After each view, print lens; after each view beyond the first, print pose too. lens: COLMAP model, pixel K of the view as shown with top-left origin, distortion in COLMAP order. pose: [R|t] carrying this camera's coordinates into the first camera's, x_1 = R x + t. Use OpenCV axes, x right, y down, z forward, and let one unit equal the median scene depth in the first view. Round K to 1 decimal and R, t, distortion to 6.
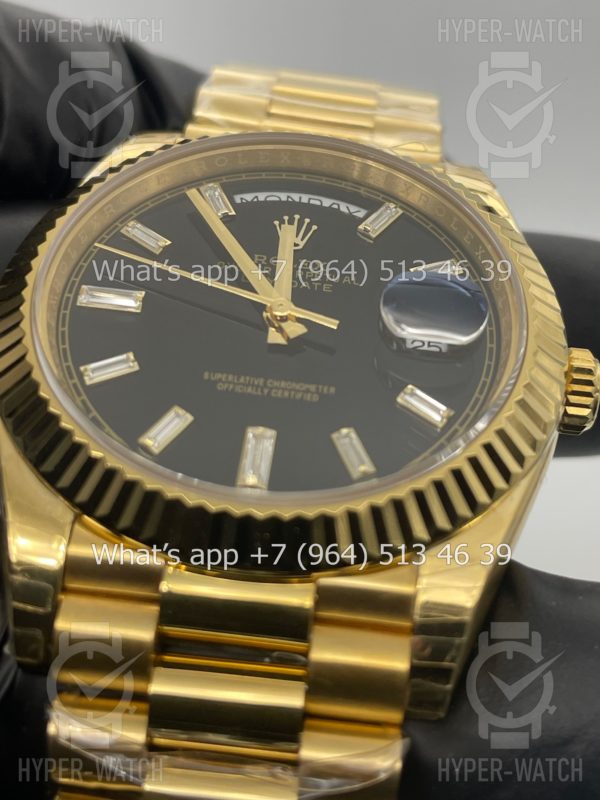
lens RADIAL K [[1202.6, 0, 300.0], [0, 1202.6, 400.0], [0, 0, 1]] dist [0.258494, -1.973892]
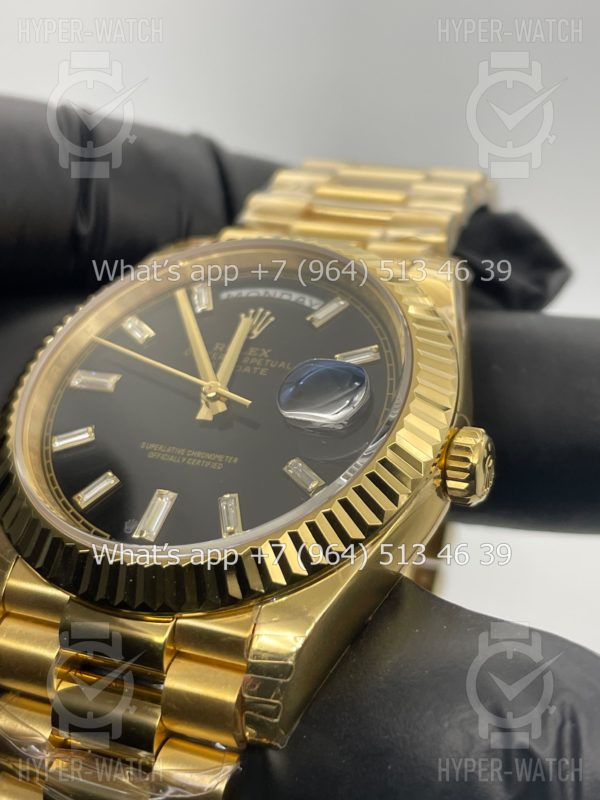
lens RADIAL K [[1202.6, 0, 300.0], [0, 1202.6, 400.0], [0, 0, 1]] dist [0.258494, -1.973892]
pose [[0.923595, 0.006153, -0.383321, 0.546861], [-0.023013, 0.998958, -0.039413, -0.022464], [0.382679, 0.045223, 0.922774, -0.064937]]
